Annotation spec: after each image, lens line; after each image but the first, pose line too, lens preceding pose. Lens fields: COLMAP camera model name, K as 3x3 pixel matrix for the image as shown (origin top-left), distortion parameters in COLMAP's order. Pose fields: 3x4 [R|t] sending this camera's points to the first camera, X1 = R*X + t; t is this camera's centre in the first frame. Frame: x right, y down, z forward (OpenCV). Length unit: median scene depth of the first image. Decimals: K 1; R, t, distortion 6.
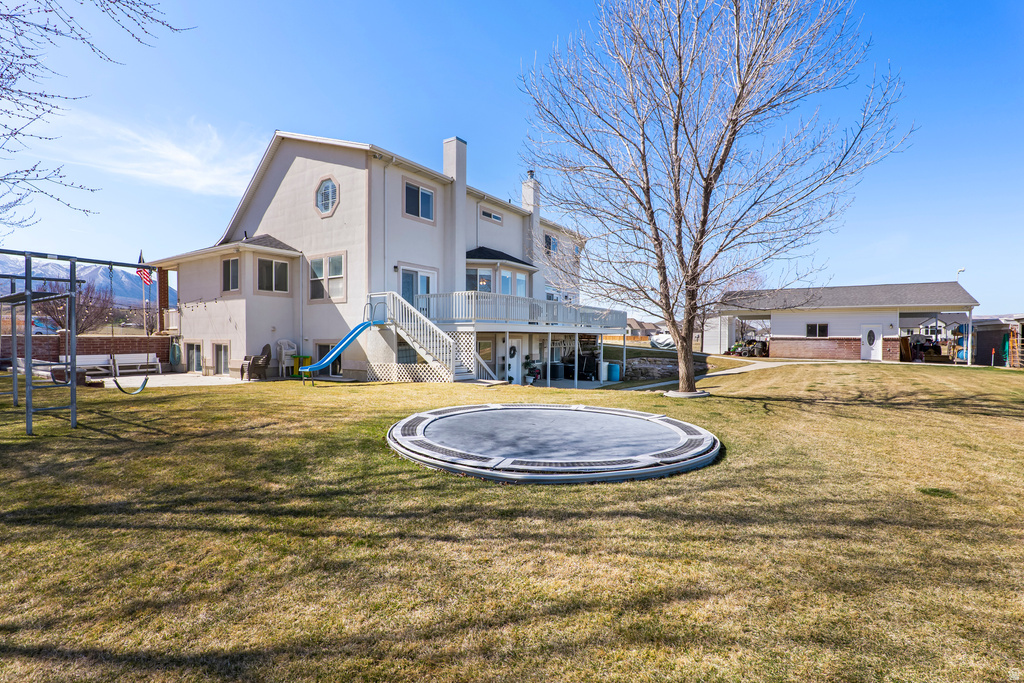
lens RADIAL K [[479.1, 0, 512.0], [0, 479.1, 341.5], [0, 0, 1]] dist [-0.002875, 0.000951]
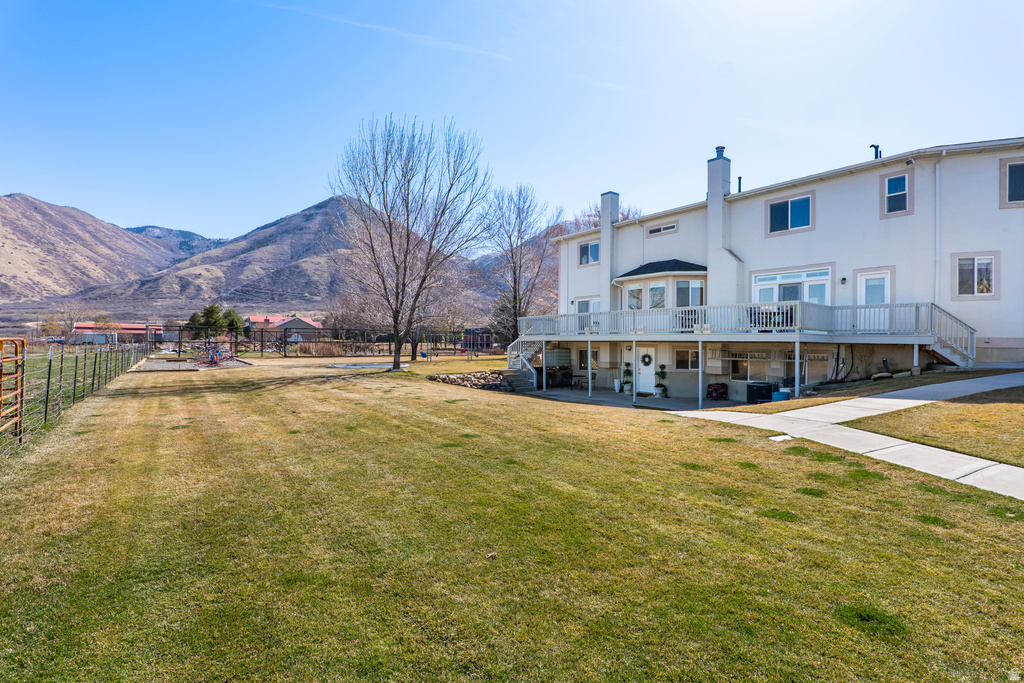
lens RADIAL K [[479.1, 0, 512.0], [0, 479.1, 341.5], [0, 0, 1]] dist [-0.002875, 0.000951]
pose [[-0.324403, -0.015512, -0.945792, 1.326795], [-0.023173, 0.999696, -0.008448, -0.003084], [0.945635, 0.019176, -0.324664, 1.316279]]
